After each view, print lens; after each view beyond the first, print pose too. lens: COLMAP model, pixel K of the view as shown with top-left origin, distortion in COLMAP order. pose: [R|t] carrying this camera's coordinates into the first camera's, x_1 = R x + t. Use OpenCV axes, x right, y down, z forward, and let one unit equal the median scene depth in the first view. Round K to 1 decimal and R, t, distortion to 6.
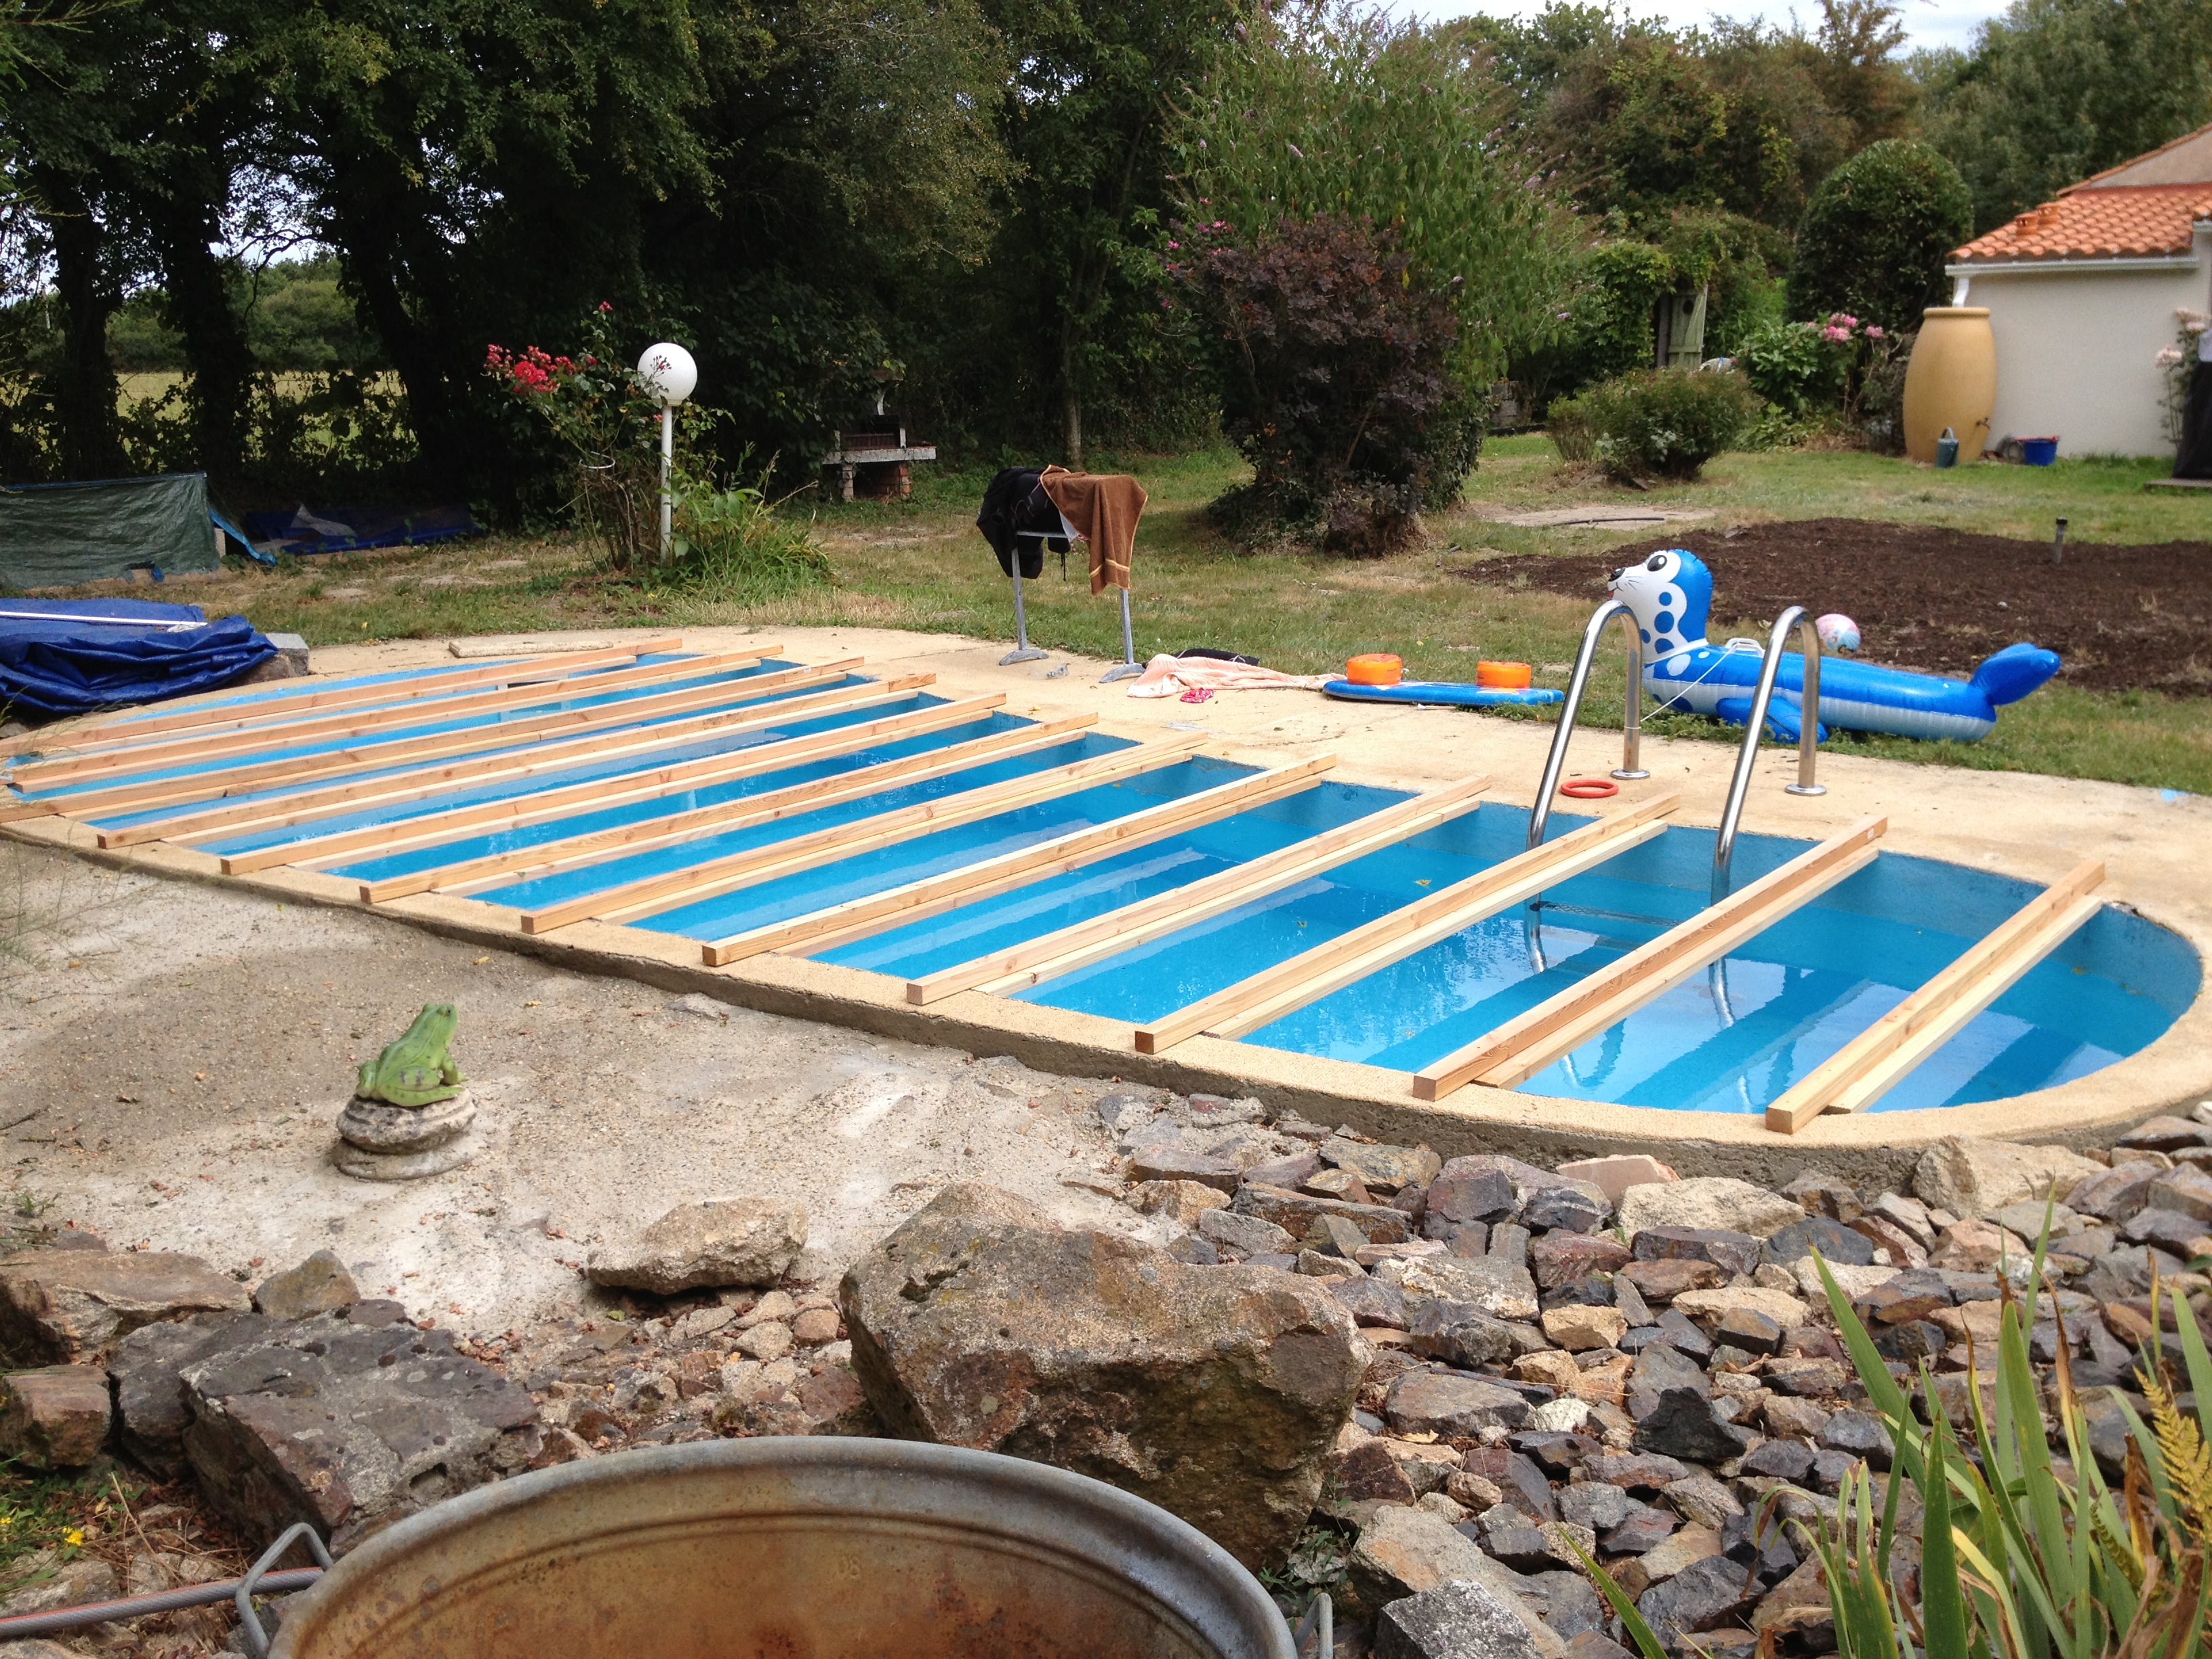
lens RADIAL K [[2259.4, 0, 1106.0], [0, 2259.4, 829.5], [0, 0, 1]] dist [0.226482, -0.574170]
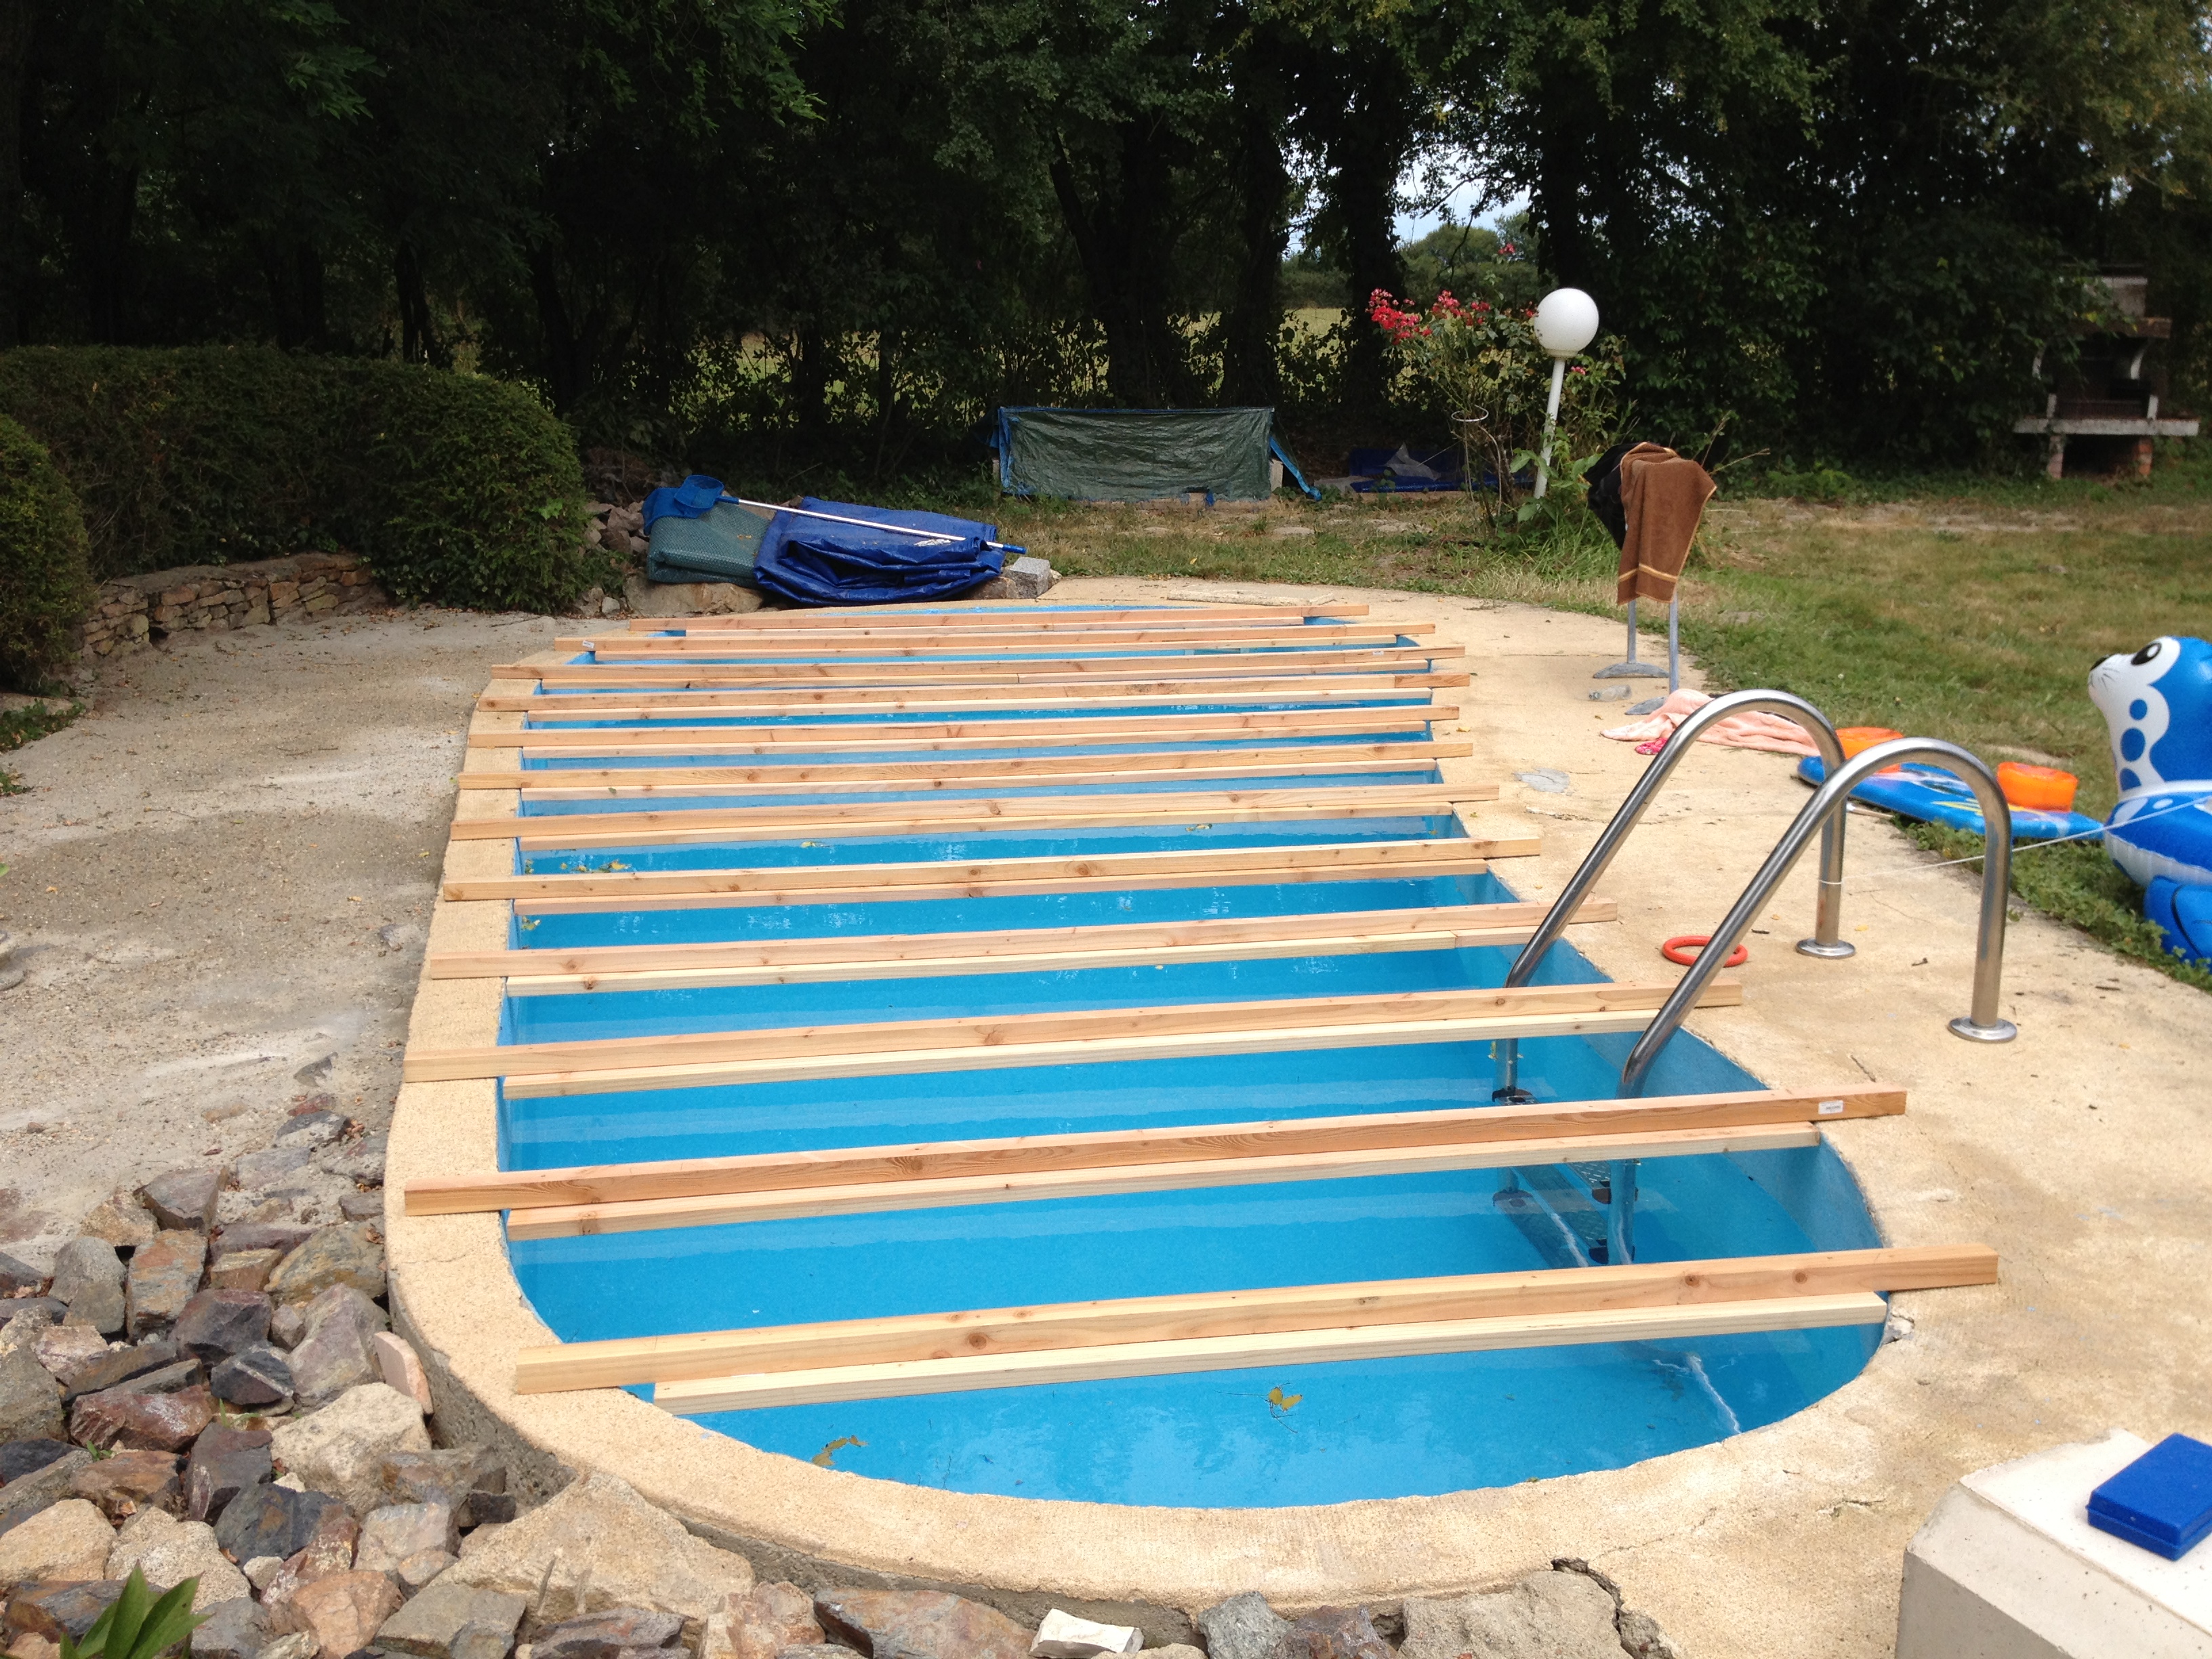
lens RADIAL K [[2251.9, 0, 1106.0], [0, 2251.9, 829.5], [0, 0, 1]] dist [0.122801, -0.285662]
pose [[0.697496, 0.186669, -0.691848, 0.320517], [-0.167607, 0.981192, 0.095762, -0.051938], [0.696712, 0.049165, 0.715665, 0.215370]]
